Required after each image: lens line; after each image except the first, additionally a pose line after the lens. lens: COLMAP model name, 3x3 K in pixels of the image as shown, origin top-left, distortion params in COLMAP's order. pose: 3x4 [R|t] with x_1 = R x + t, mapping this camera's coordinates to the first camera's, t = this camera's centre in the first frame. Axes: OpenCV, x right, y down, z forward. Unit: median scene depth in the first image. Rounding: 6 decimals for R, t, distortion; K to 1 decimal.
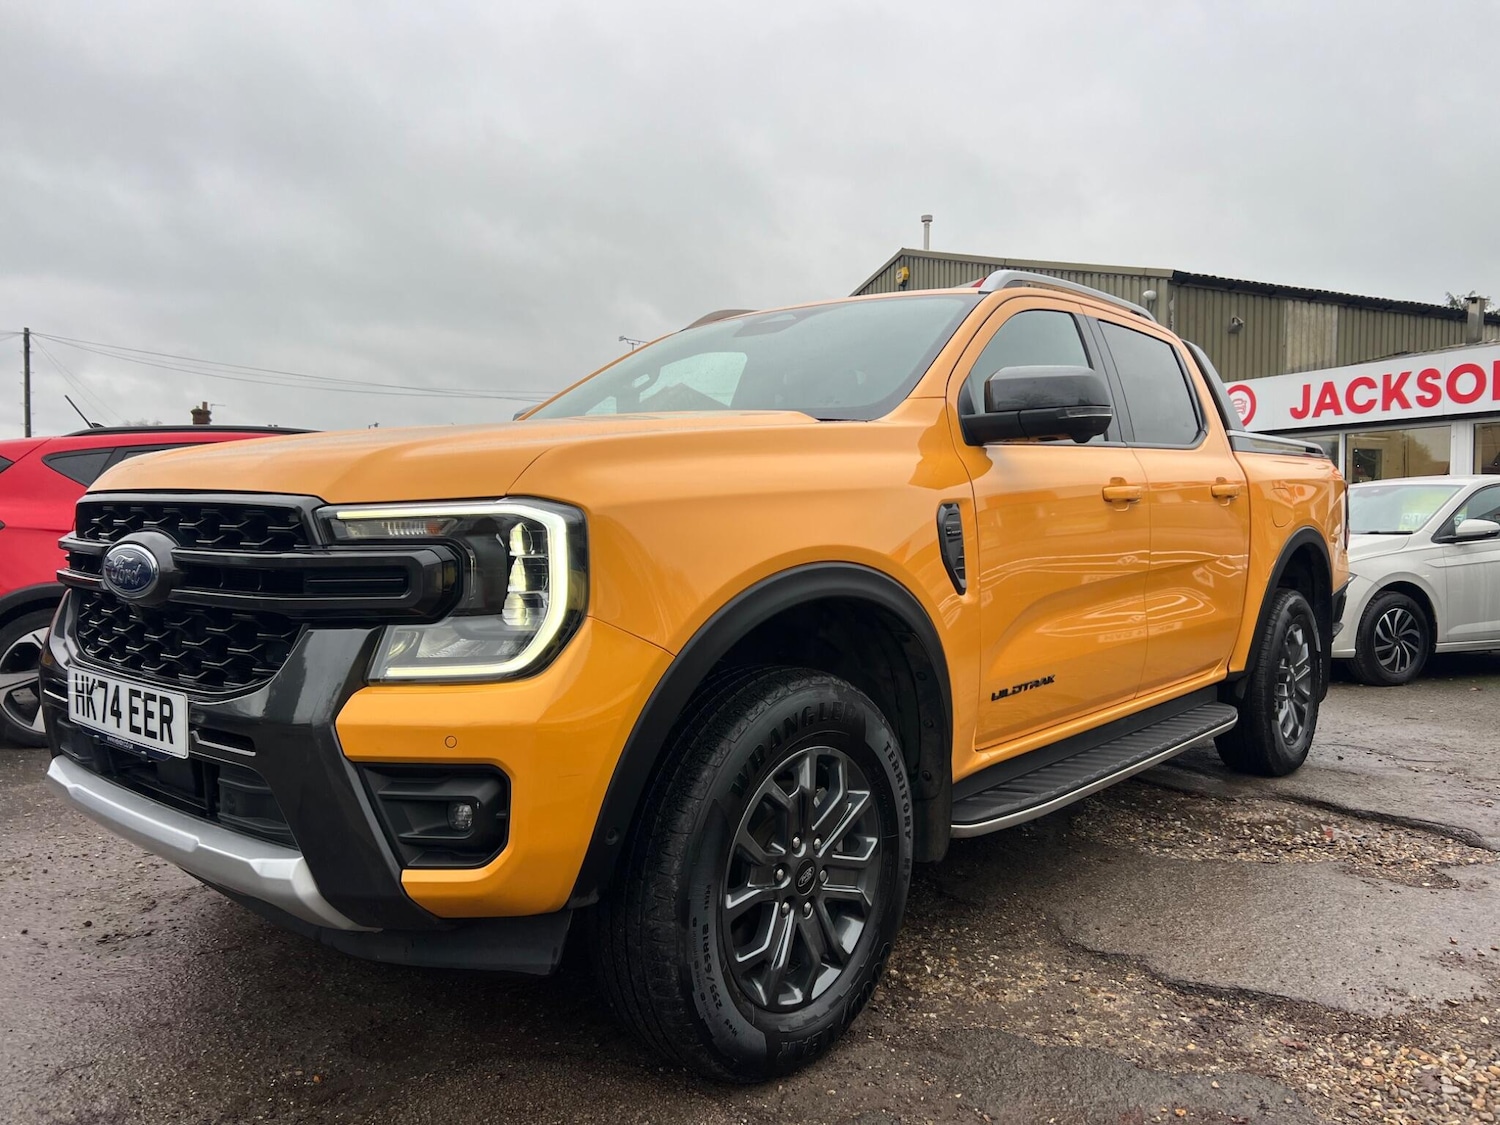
lens RADIAL K [[1126.5, 0, 755.2], [0, 1126.5, 563.3], [0, 0, 1]] dist [0.059861, -0.063795]
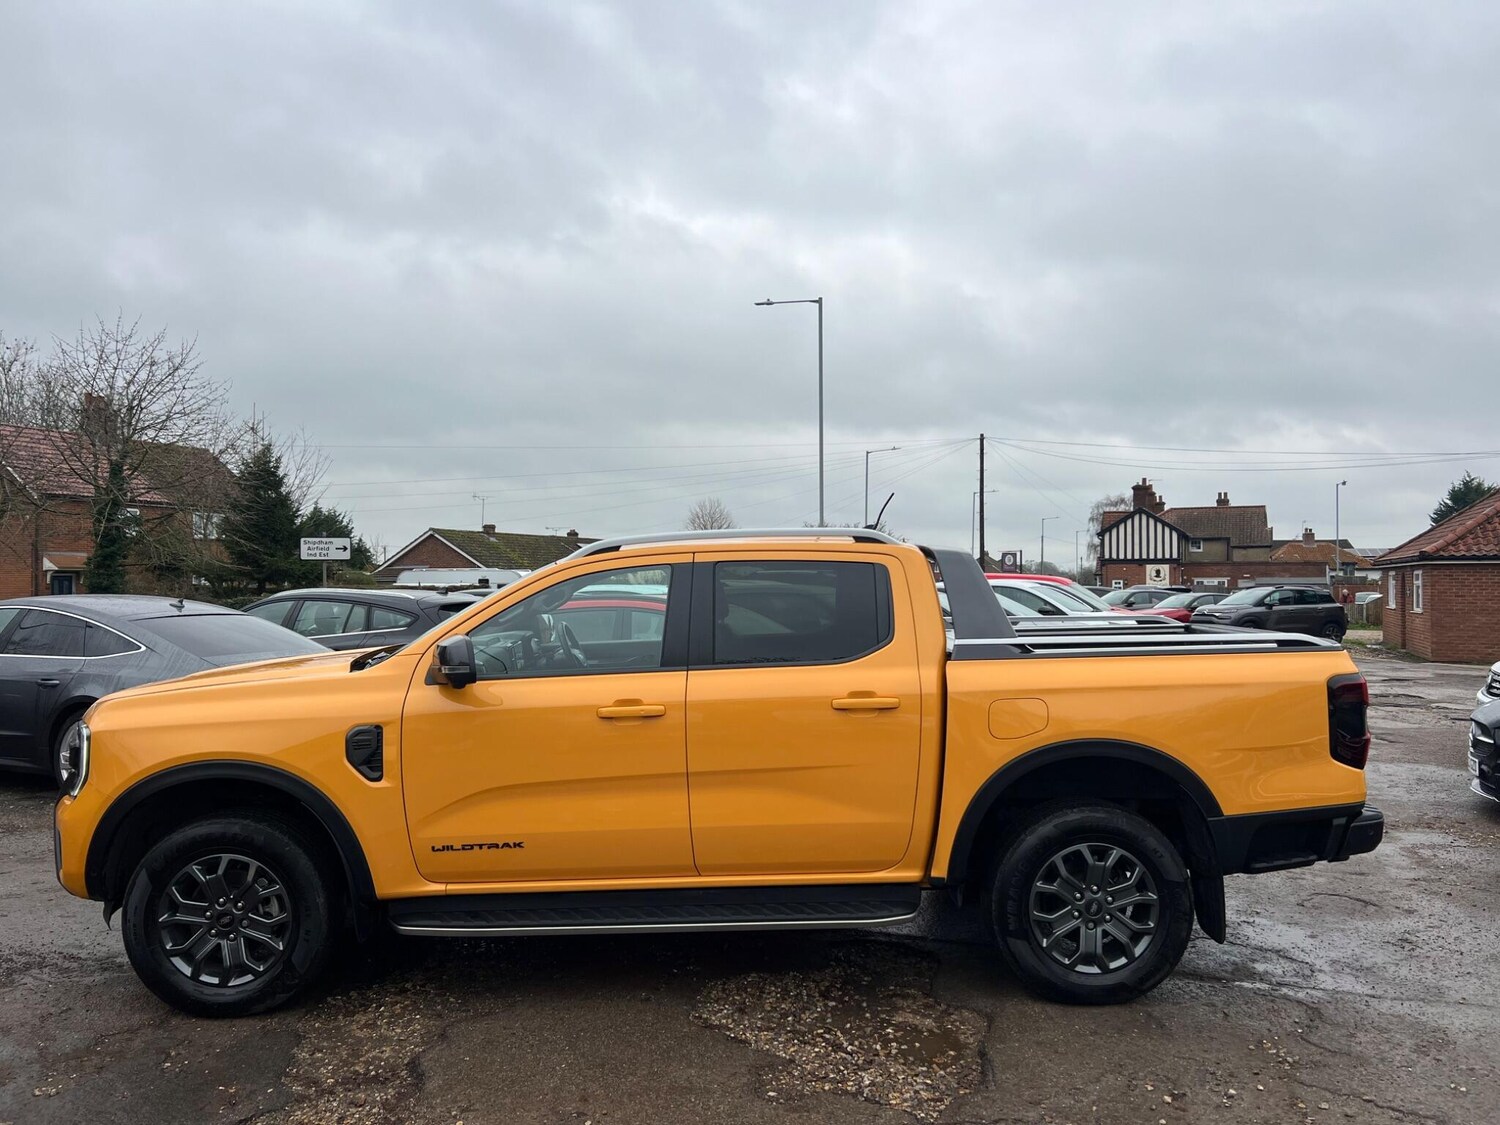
lens RADIAL K [[1126.5, 0, 737.7], [0, 1126.5, 572.2], [0, 0, 1]] dist [0.059861, -0.063795]
pose [[0.654962, -0.008789, -0.755610, 1.793462], [-0.023598, 0.999207, -0.032077, -0.238035], [0.755293, 0.038840, 0.654236, 0.304767]]
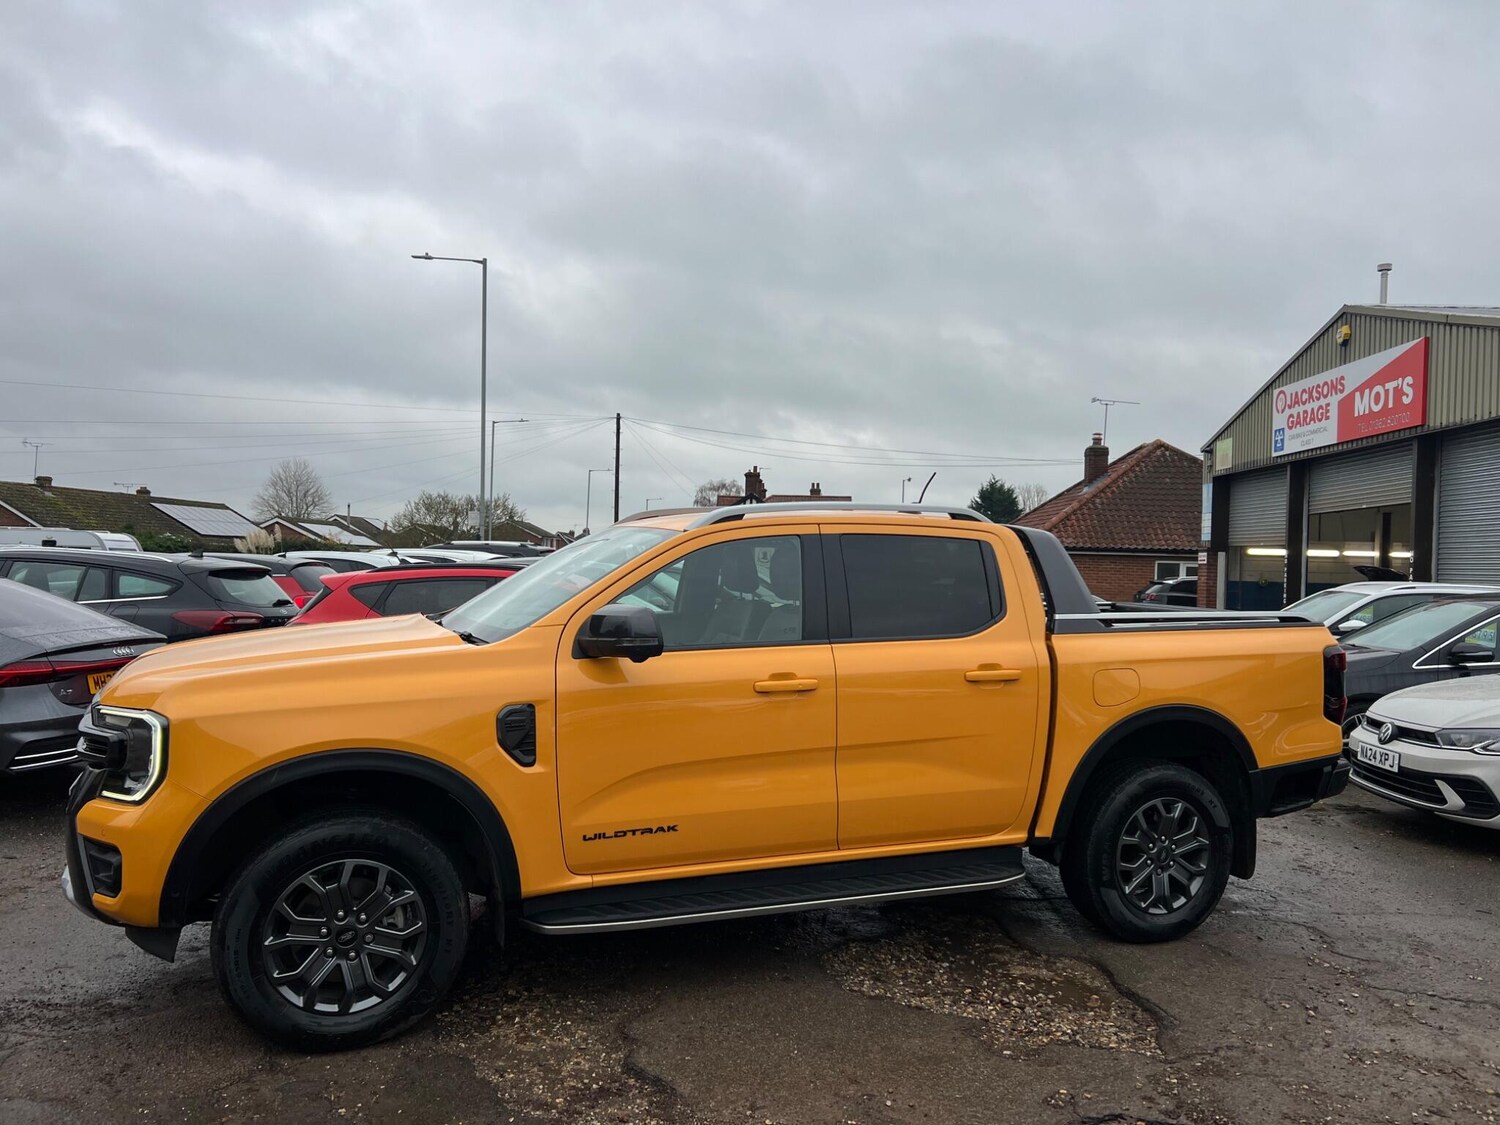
lens RADIAL K [[1126.5, 0, 735.6], [0, 1126.5, 576.6], [0, 0, 1]] dist [0.059861, -0.063795]
pose [[0.878398, 0.026422, -0.477199, 1.125220], [-0.039859, 0.999042, -0.018055, -0.205617], [0.476265, 0.034880, 0.878610, -0.177948]]
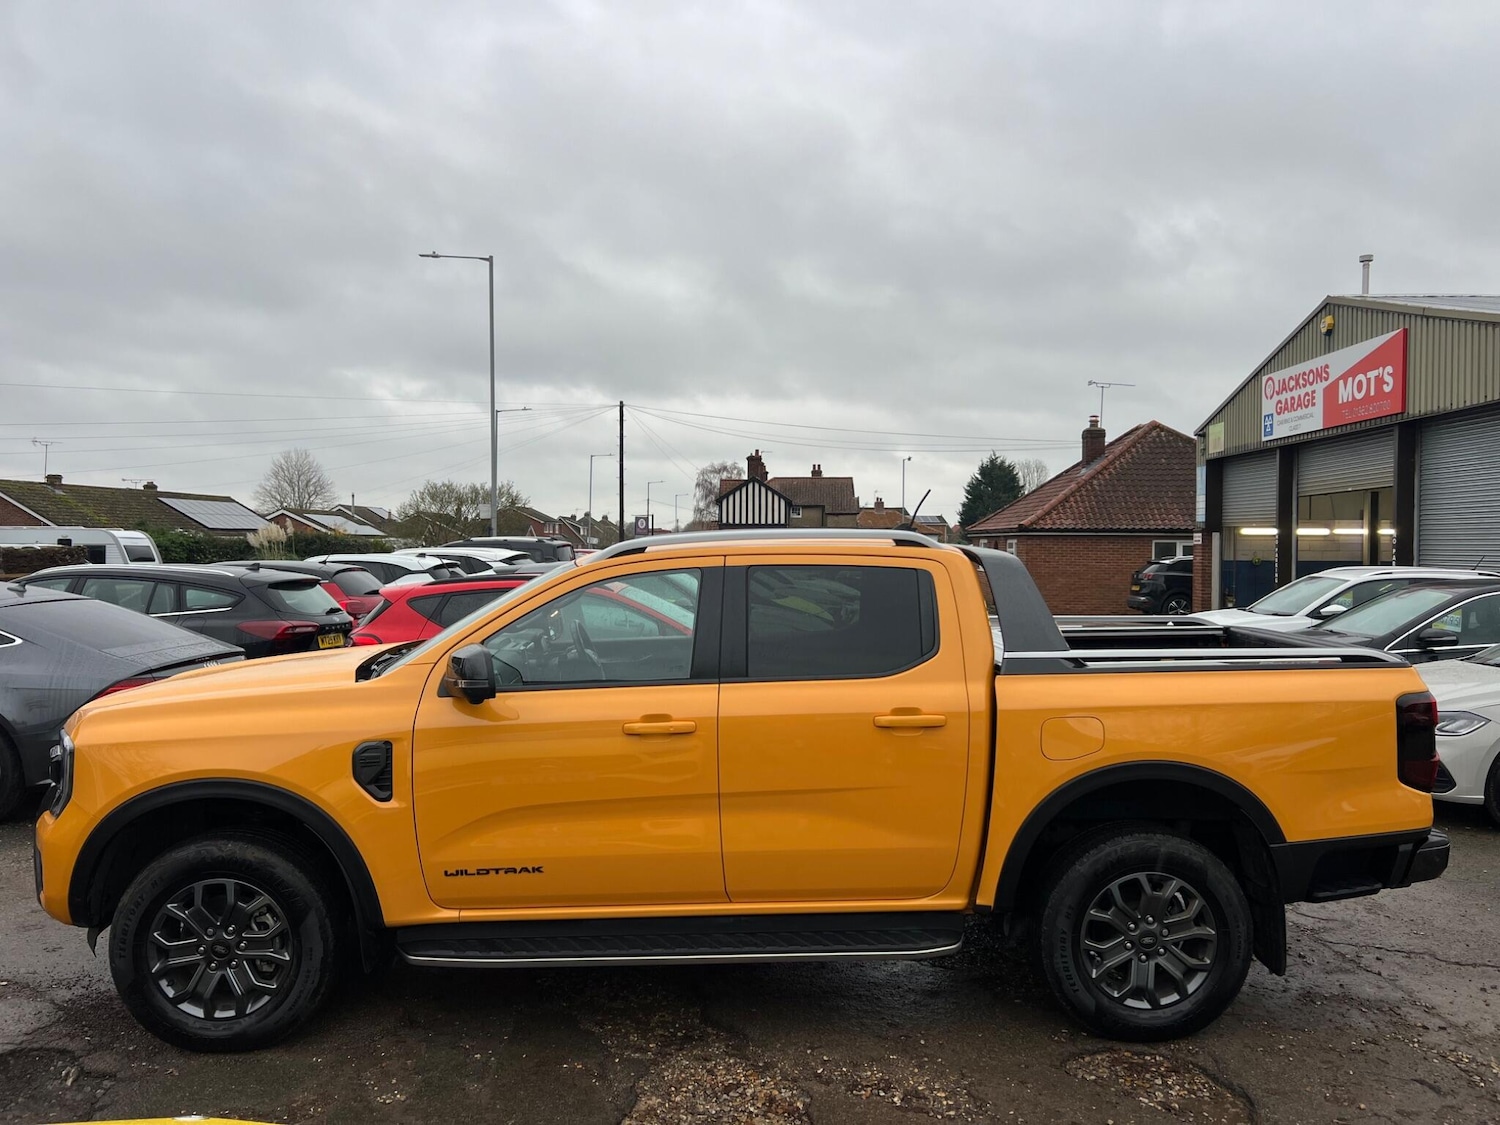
lens RADIAL K [[1126.5, 0, 742.4], [0, 1126.5, 563.2], [0, 0, 1]] dist [0.059861, -0.063795]
pose [[0.880768, 0.011953, -0.473397, 1.198846], [-0.019833, 0.999735, -0.011658, -0.288042], [0.473132, 0.019657, 0.880772, -0.427856]]
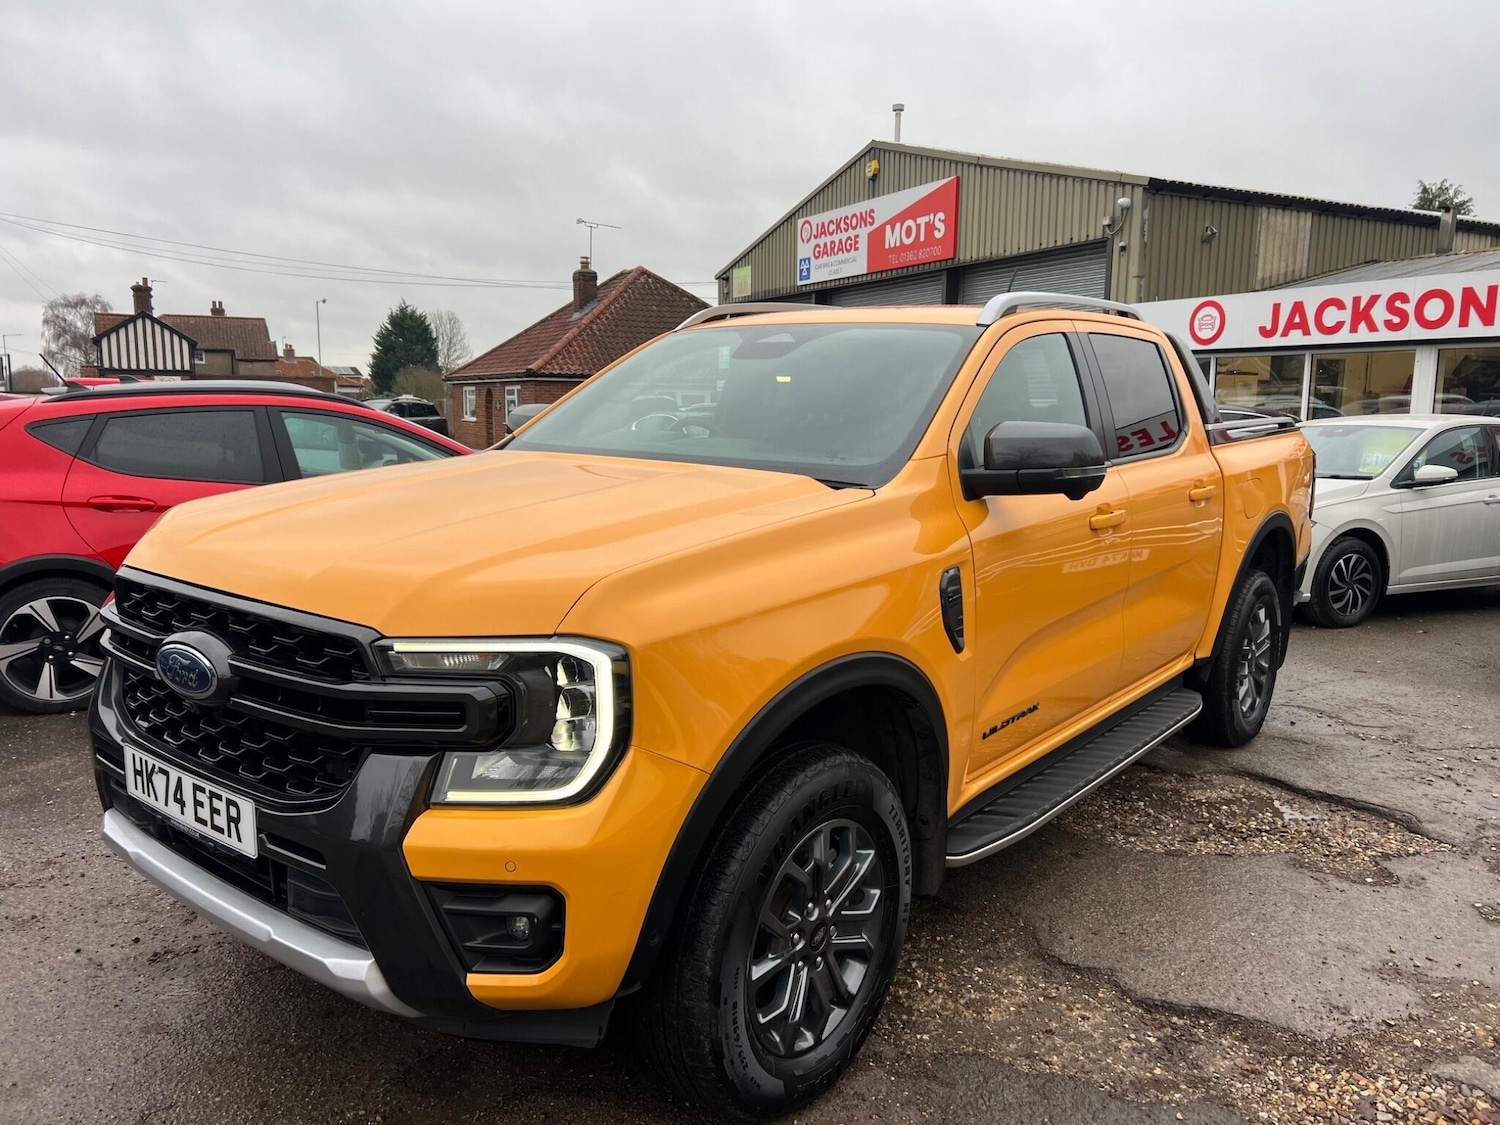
lens RADIAL K [[1126.5, 0, 741.1], [0, 1126.5, 575.1], [0, 0, 1]] dist [0.059861, -0.063795]
pose [[0.999685, 0.001861, 0.025024, -0.049523], [-0.004767, 0.993173, 0.116556, -0.168504], [-0.024637, -0.116638, 0.992869, -0.040631]]
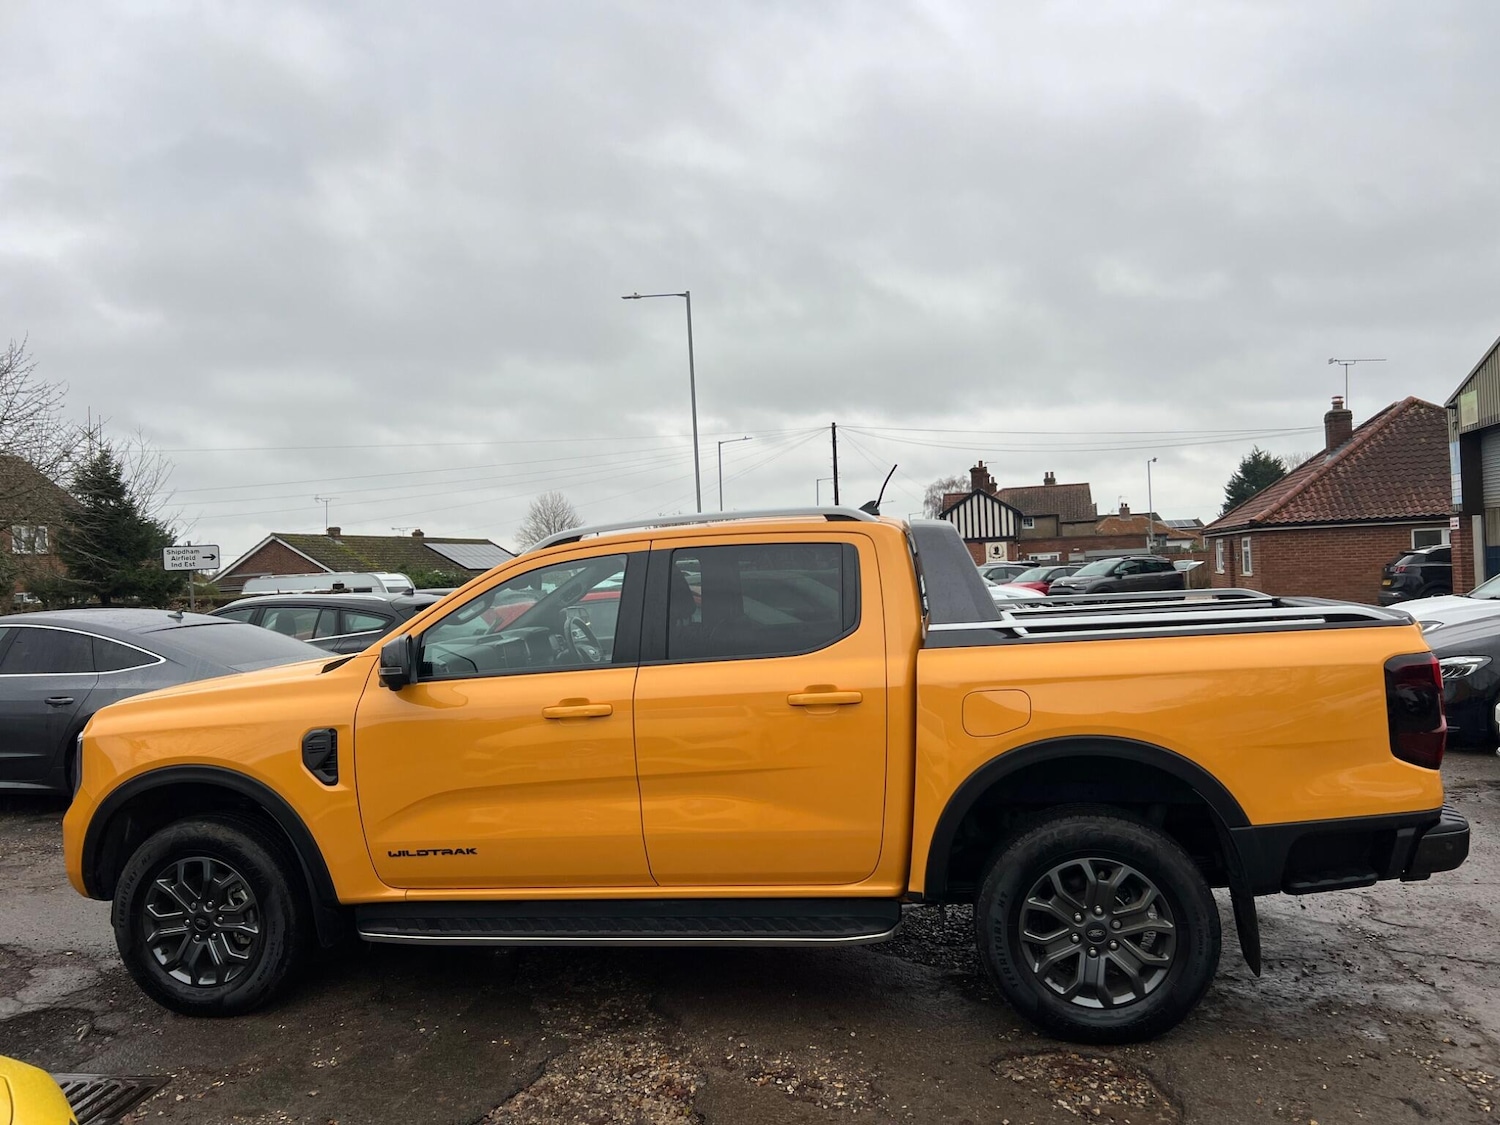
lens RADIAL K [[1126.5, 0, 739.1], [0, 1126.5, 573.3], [0, 0, 1]] dist [0.059861, -0.063795]
pose [[0.756308, -0.032276, -0.653419, 1.576574], [0.022304, 0.999474, -0.023554, -0.225605], [0.653835, 0.003240, 0.756630, -0.144301]]
